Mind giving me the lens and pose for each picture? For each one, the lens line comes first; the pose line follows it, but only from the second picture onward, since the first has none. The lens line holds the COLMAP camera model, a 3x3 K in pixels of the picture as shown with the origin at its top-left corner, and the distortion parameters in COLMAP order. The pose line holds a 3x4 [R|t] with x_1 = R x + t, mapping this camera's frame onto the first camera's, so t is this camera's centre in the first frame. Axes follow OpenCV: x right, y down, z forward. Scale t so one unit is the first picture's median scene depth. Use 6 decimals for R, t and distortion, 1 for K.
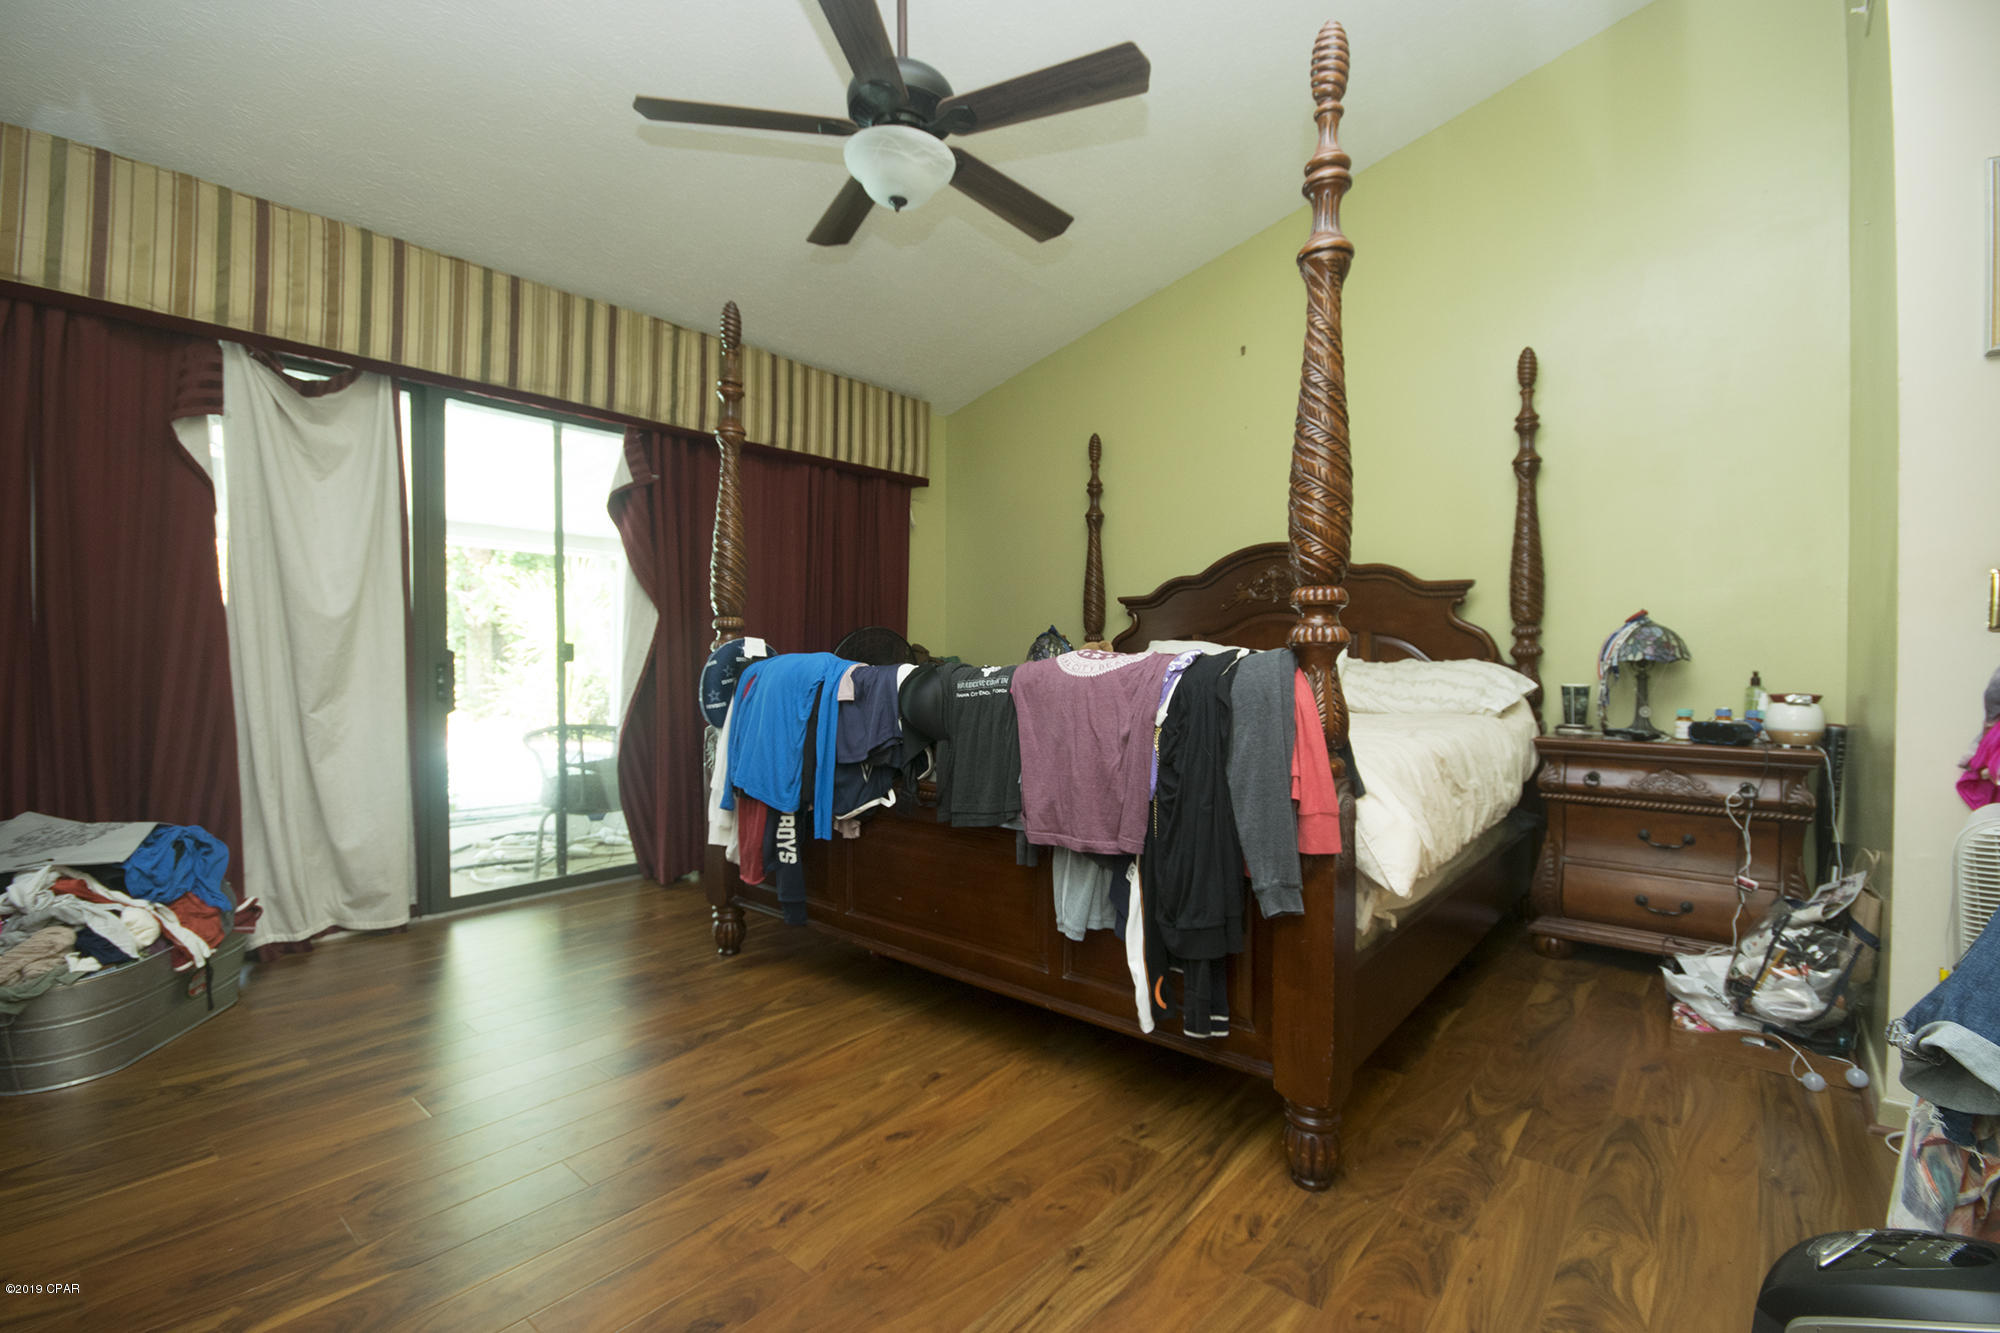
lens RADIAL K [[879.4, 0, 996.4], [0, 879.4, 659.8], [0, 0, 1]] dist [0.003593, -0.008551]
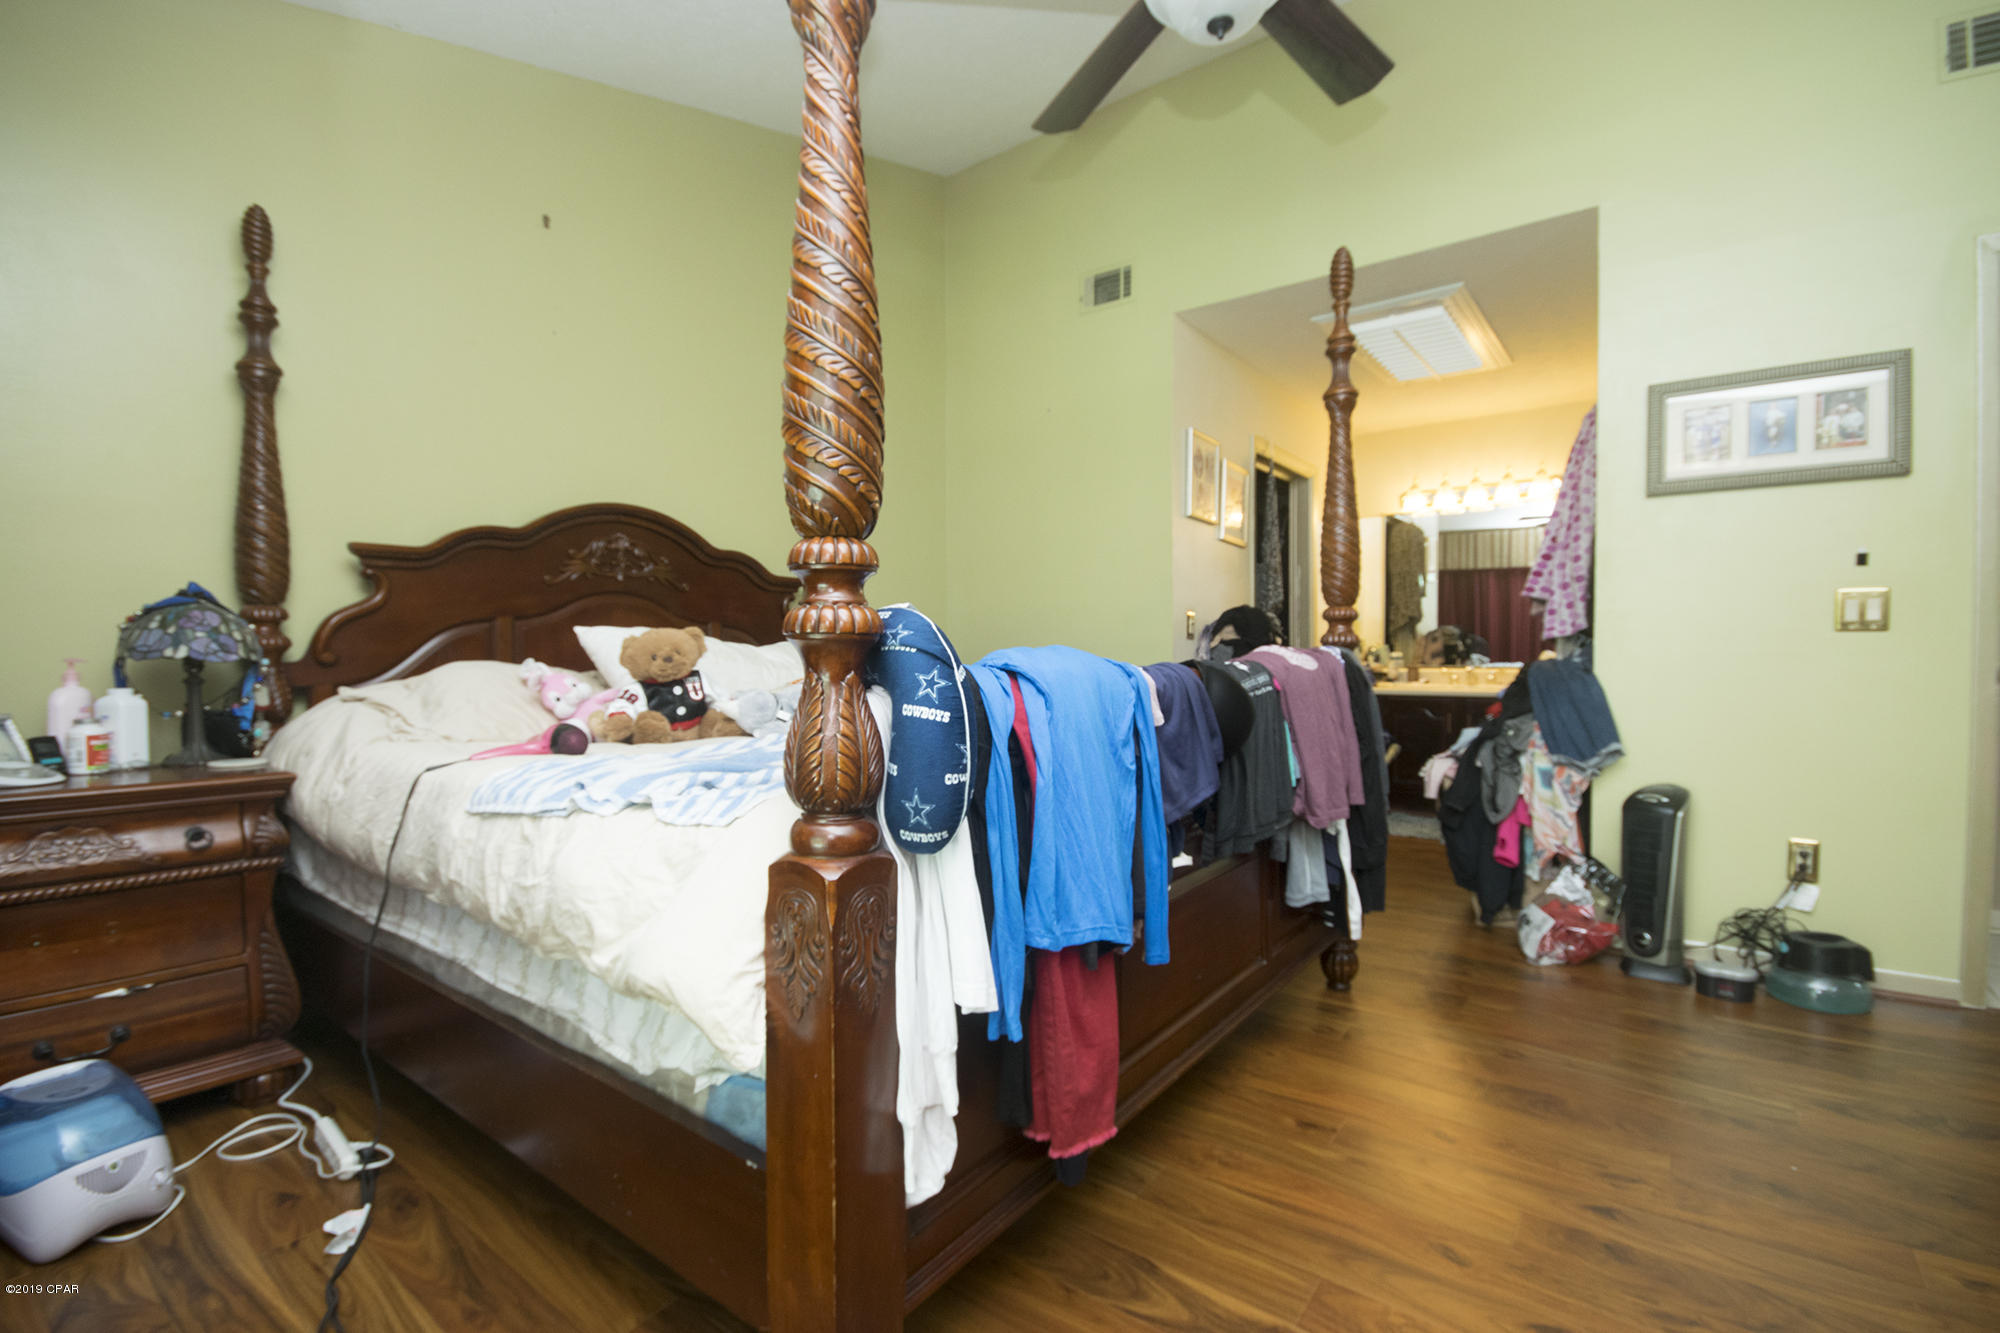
lens RADIAL K [[879.4, 0, 998.1], [0, 879.4, 653.3], [0, 0, 1]] dist [0.003593, -0.008551]
pose [[-0.055374, -0.015057, 0.998352, -0.791287], [0.006895, 0.999857, 0.015462, -0.012888], [-0.998442, 0.007740, -0.055262, 1.156968]]
